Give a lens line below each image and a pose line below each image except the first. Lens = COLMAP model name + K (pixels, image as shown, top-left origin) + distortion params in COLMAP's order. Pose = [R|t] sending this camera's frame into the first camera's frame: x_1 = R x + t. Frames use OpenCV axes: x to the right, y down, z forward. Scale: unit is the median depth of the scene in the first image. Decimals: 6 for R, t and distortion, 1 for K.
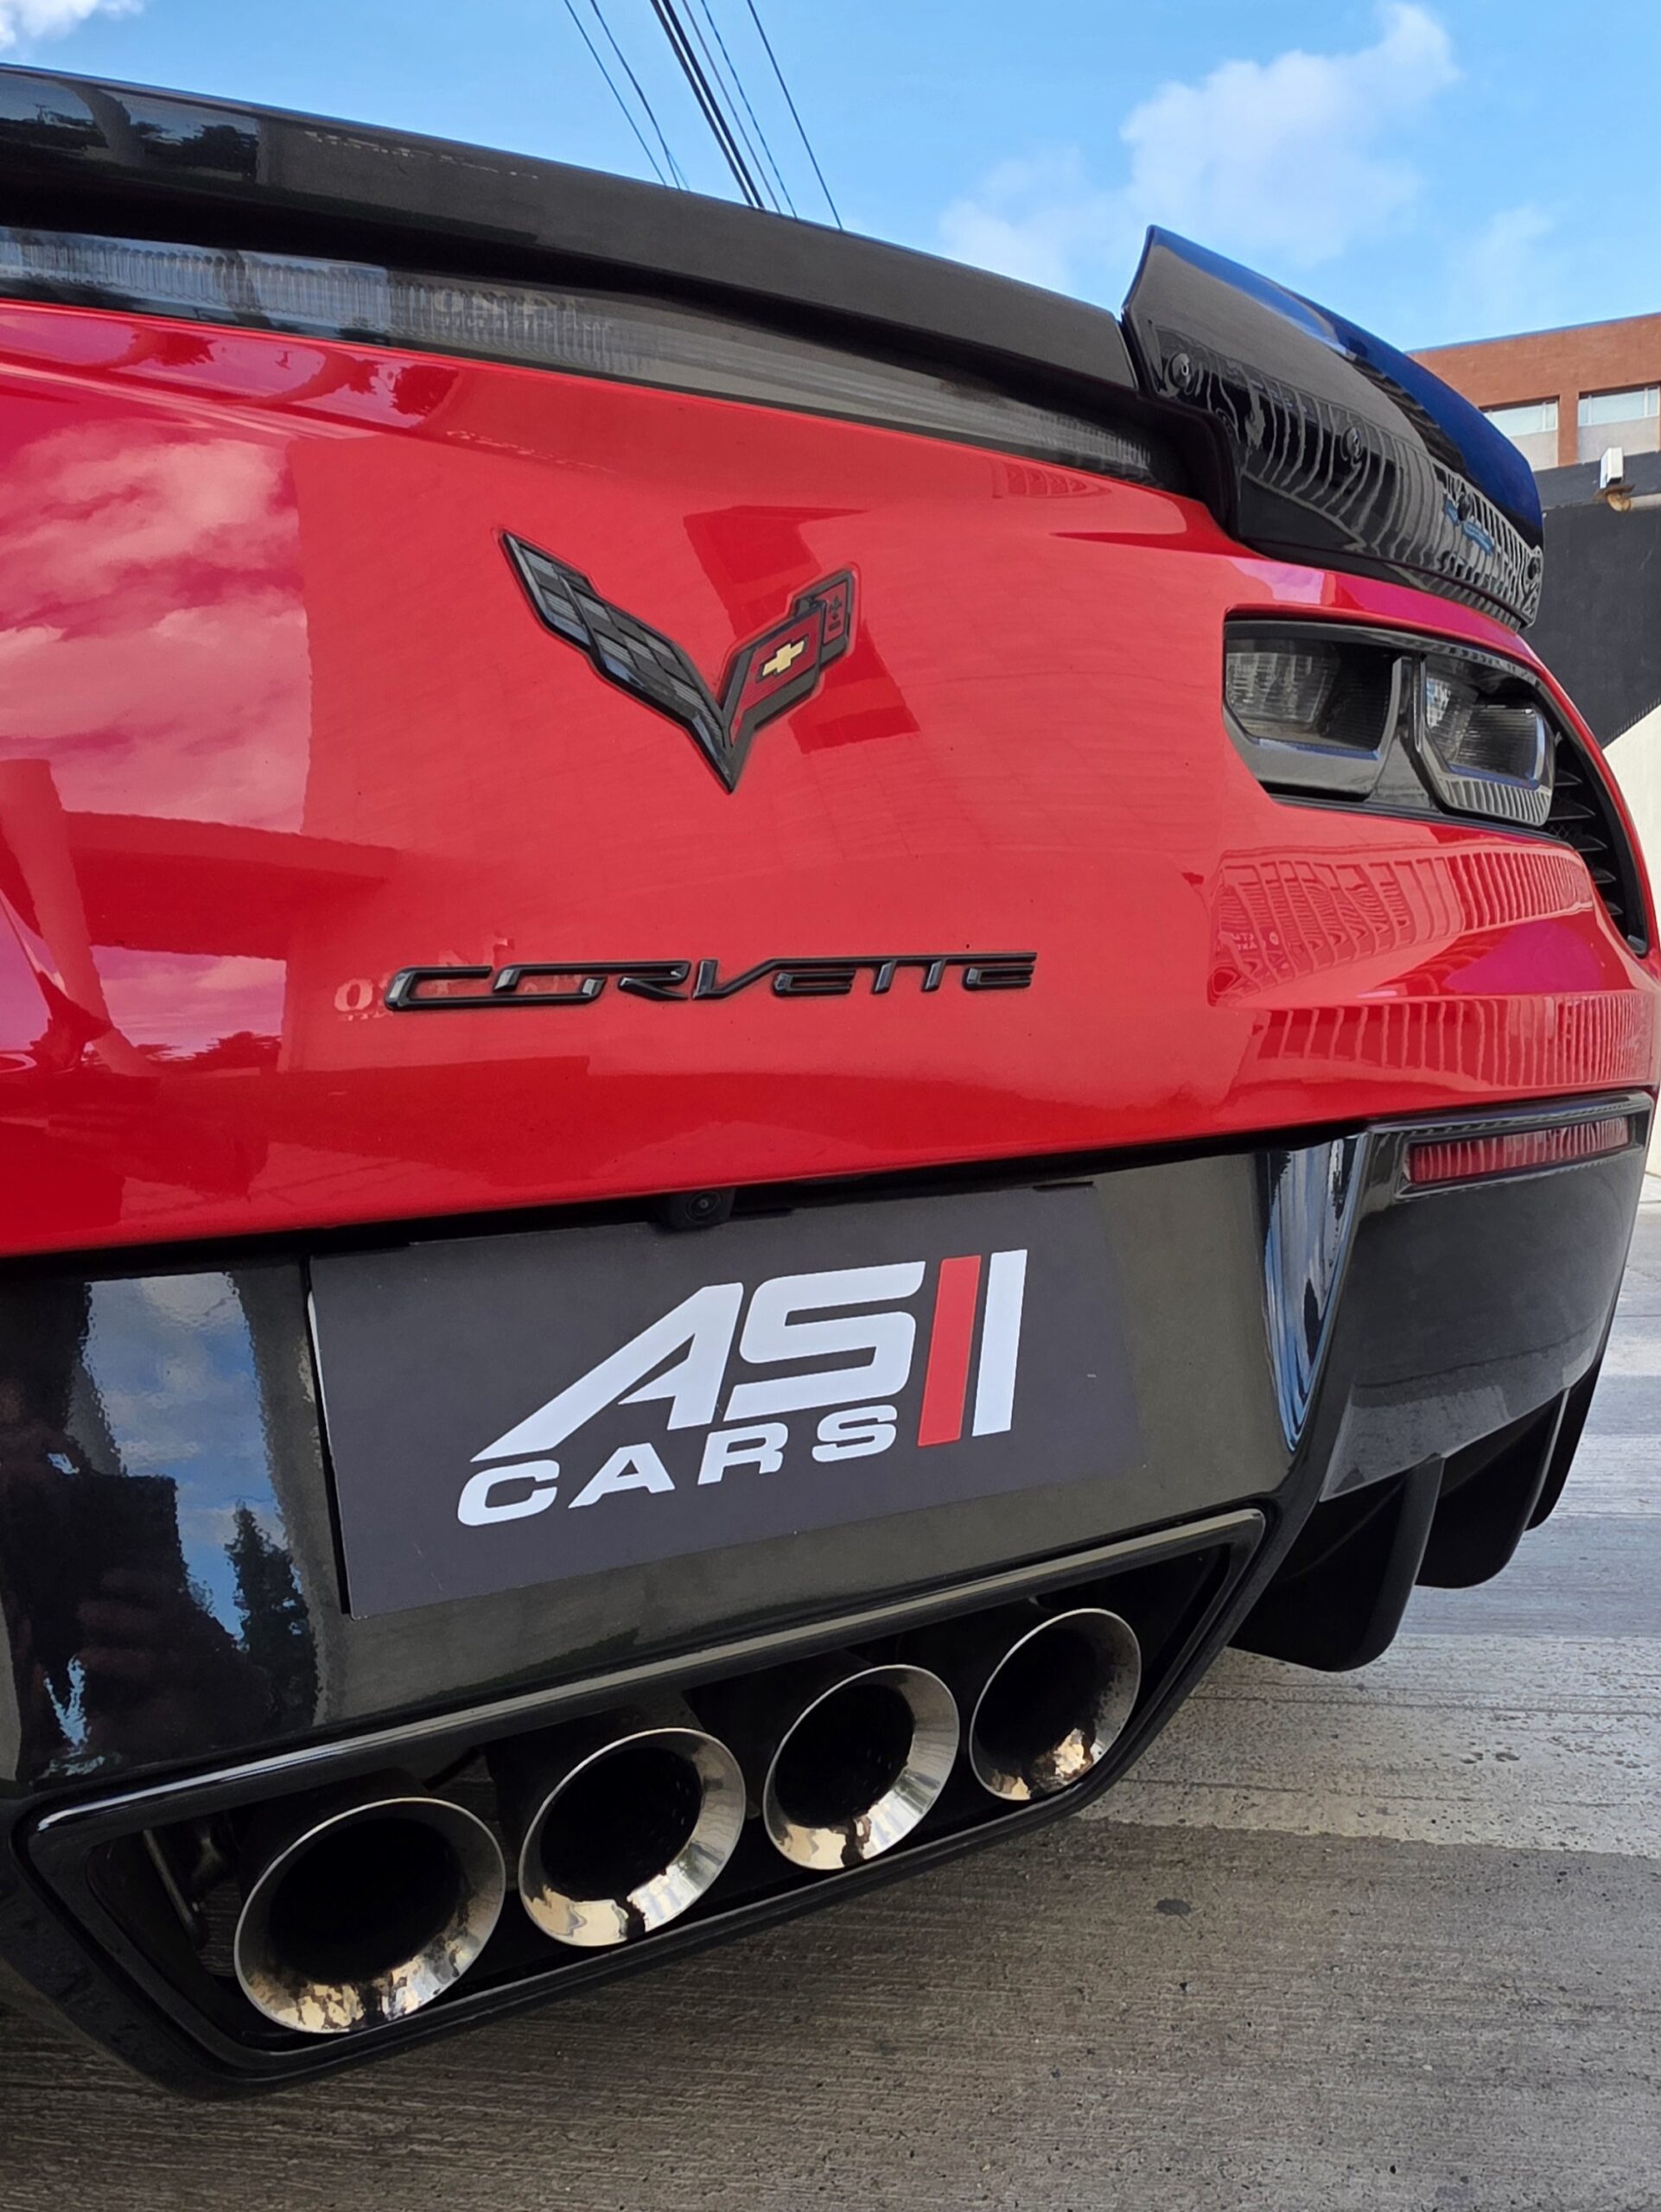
lens RADIAL K [[1631.4, 0, 863.8], [0, 1631.4, 1210.4], [0, 0, 1]] dist [0.005227, -0.006610]
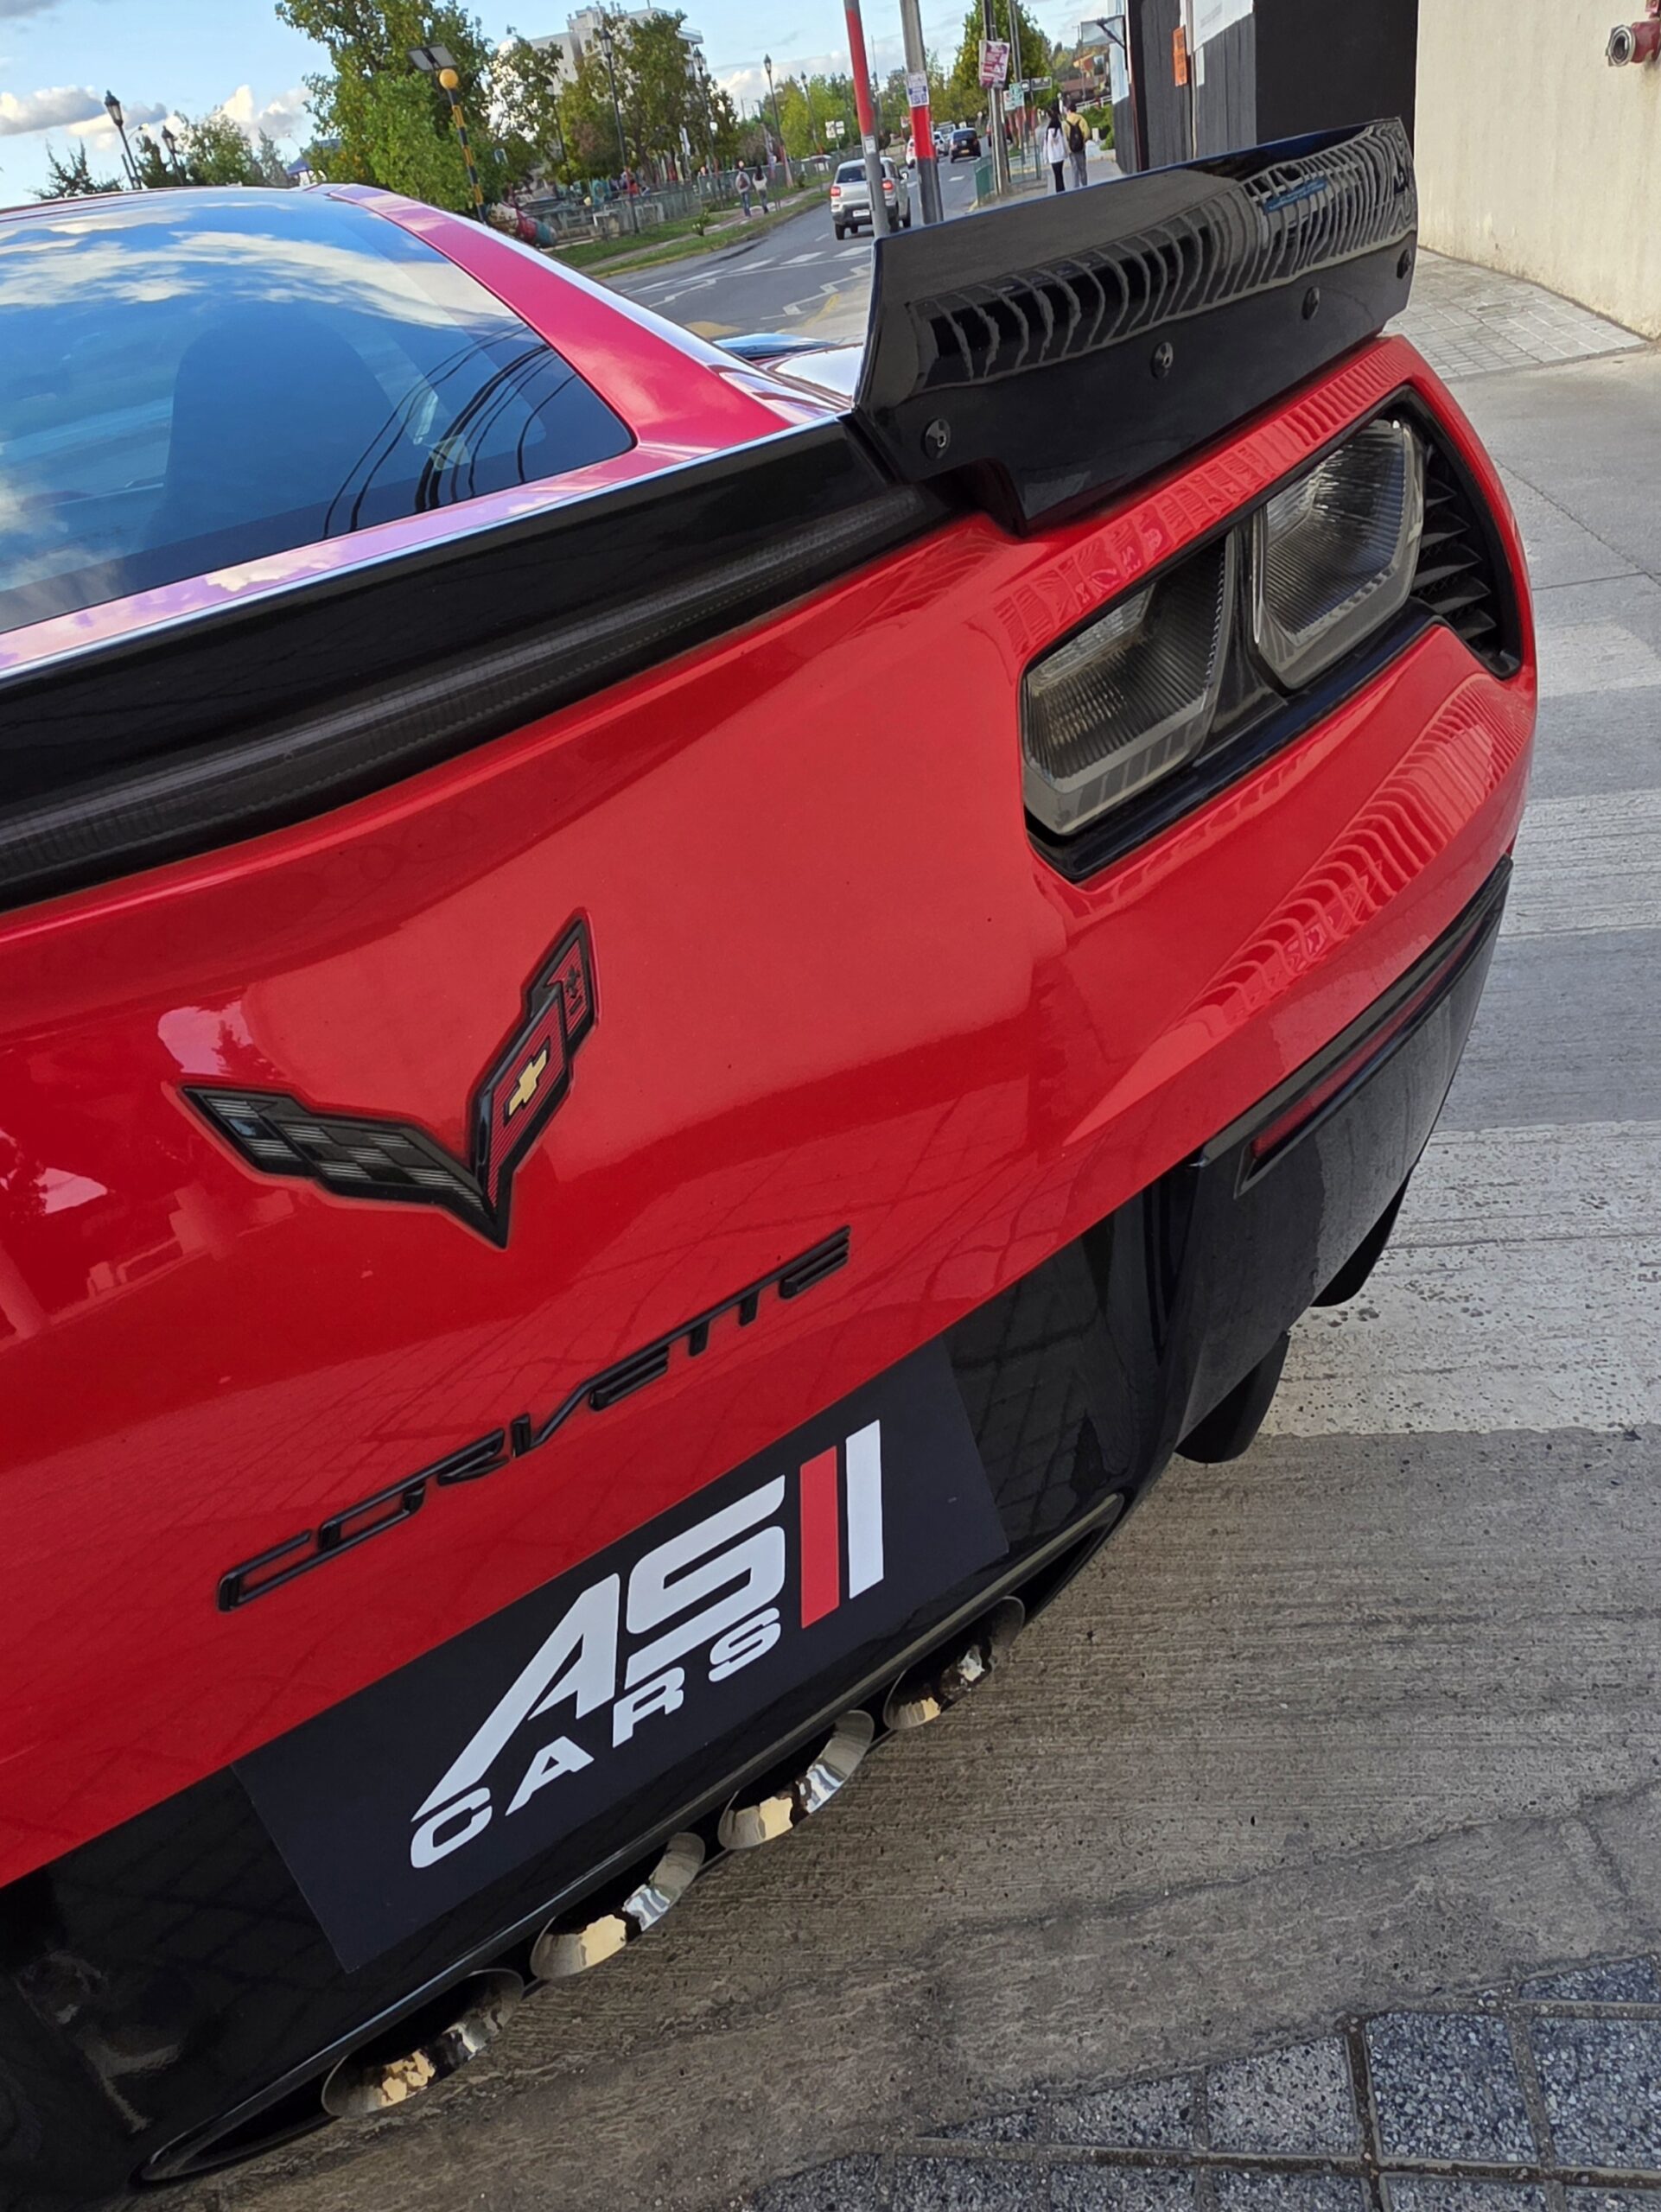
lens RADIAL K [[1631.4, 0, 876.6], [0, 1631.4, 1130.4], [0, 0, 1]] dist [0.005227, -0.006610]
pose [[0.989193, -0.145856, 0.014954, 0.091407], [0.123061, 0.881363, 0.456130, -0.516329], [-0.079709, -0.449360, 0.889788, 0.124029]]
